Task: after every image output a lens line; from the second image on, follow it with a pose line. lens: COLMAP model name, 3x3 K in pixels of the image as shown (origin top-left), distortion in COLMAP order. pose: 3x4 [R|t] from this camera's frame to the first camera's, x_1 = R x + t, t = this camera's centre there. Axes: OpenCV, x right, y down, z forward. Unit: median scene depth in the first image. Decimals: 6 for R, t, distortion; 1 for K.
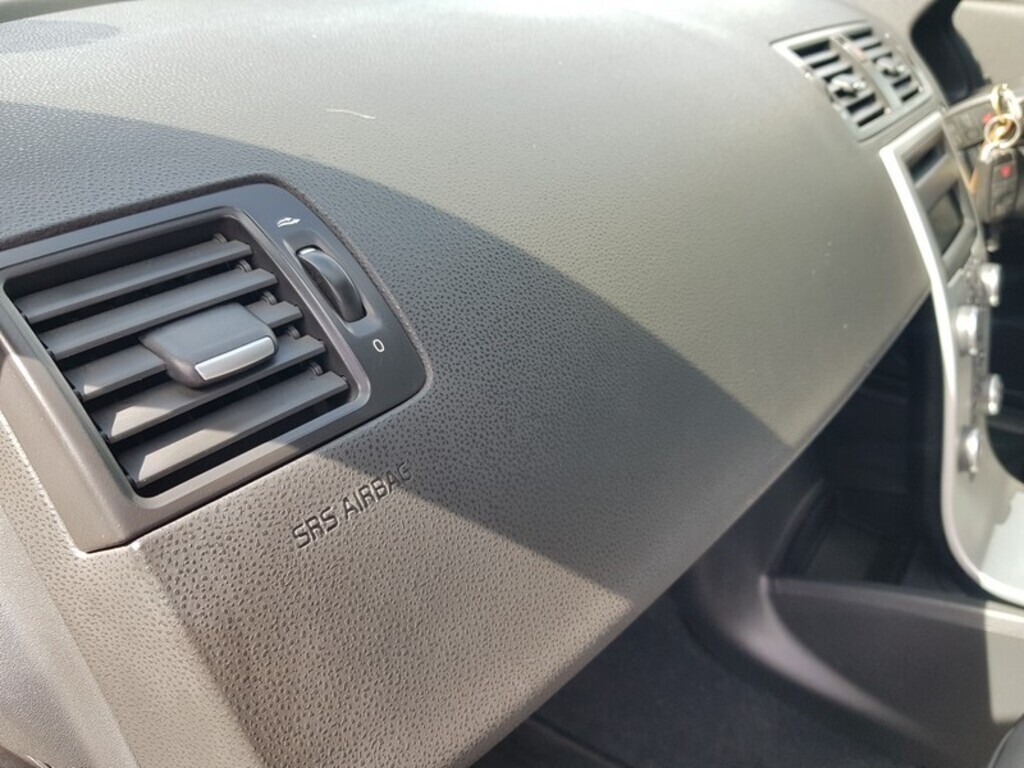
lens RADIAL K [[748.5, 0, 512.0], [0, 748.5, 384.0], [0, 0, 1]] dist [0.003336, -0.070014]
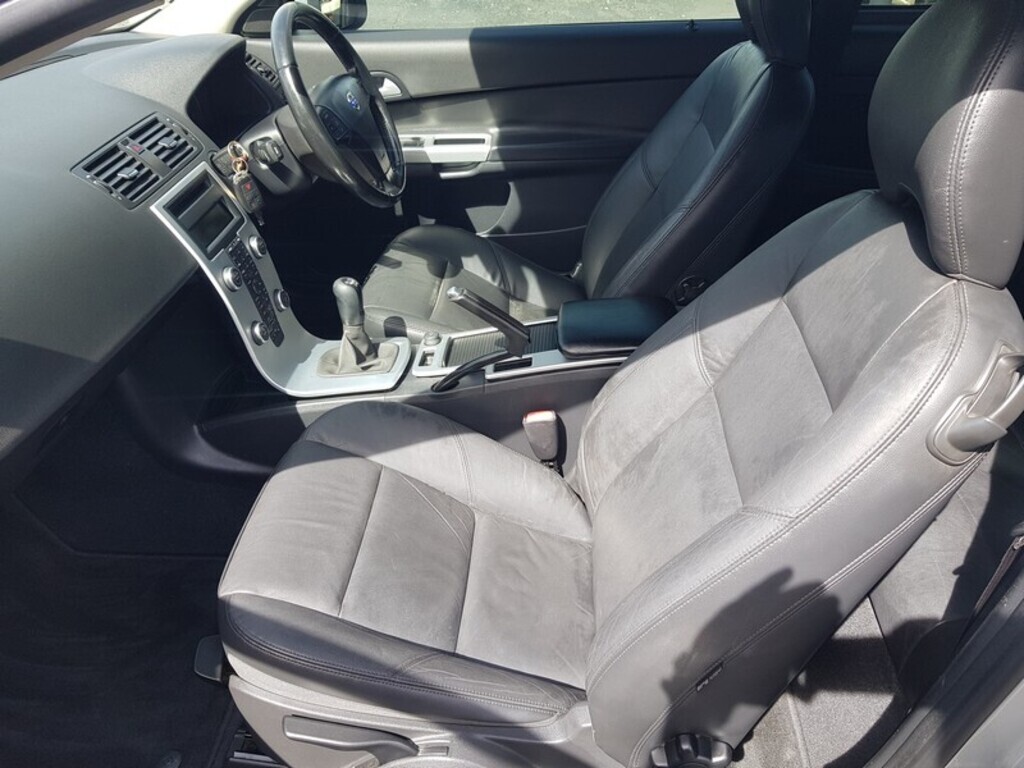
lens RADIAL K [[748.5, 0, 512.0], [0, 748.5, 384.0], [0, 0, 1]] dist [0.003336, -0.070014]
pose [[0.852169, -0.295006, 0.432180, 0.263478], [0.237997, 0.954068, 0.181968, 0.013562], [-0.466011, -0.052210, 0.883237, -1.092981]]
